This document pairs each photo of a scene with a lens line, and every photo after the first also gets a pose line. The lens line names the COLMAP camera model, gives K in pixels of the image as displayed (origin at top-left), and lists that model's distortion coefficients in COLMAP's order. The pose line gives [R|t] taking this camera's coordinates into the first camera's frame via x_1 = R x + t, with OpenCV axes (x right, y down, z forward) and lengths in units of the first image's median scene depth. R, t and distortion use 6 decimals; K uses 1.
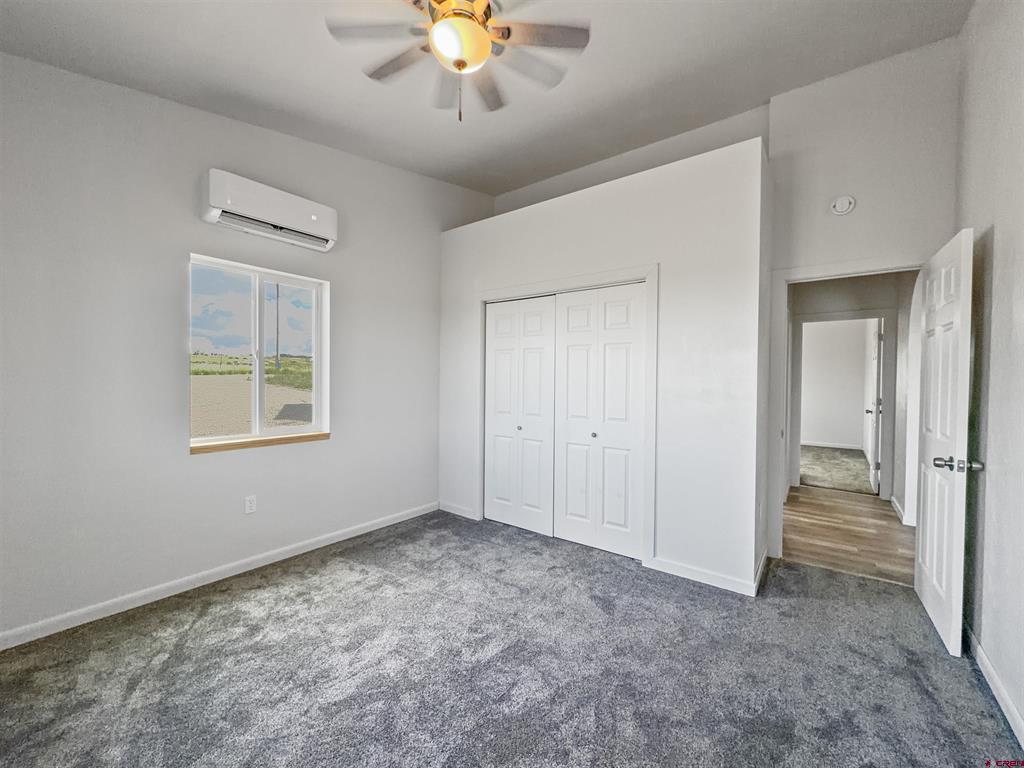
lens RADIAL K [[409.8, 0, 512.0], [0, 409.8, 384.0], [0, 0, 1]] dist [-0.000387, 0.000176]
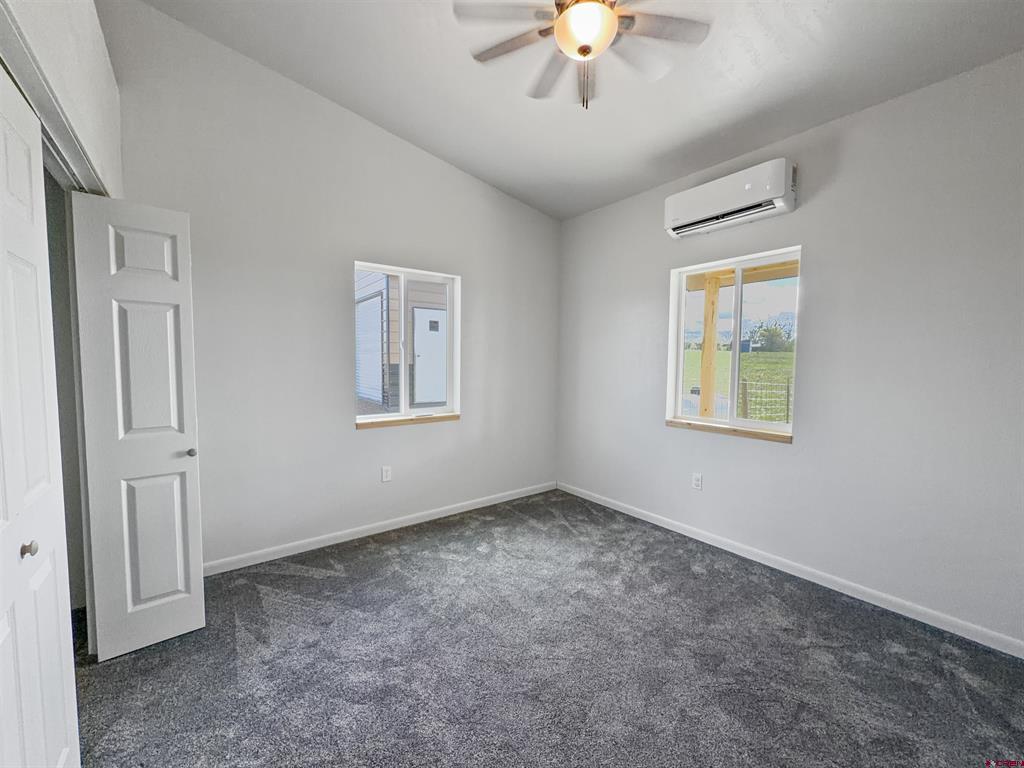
lens RADIAL K [[409.8, 0, 512.0], [0, 409.8, 384.0], [0, 0, 1]] dist [-0.000387, 0.000176]
pose [[-0.266107, 0.045799, -0.962855, 0.530647], [-0.017216, 0.998486, 0.052252, -0.022793], [0.963790, 0.030481, -0.264915, 0.790860]]
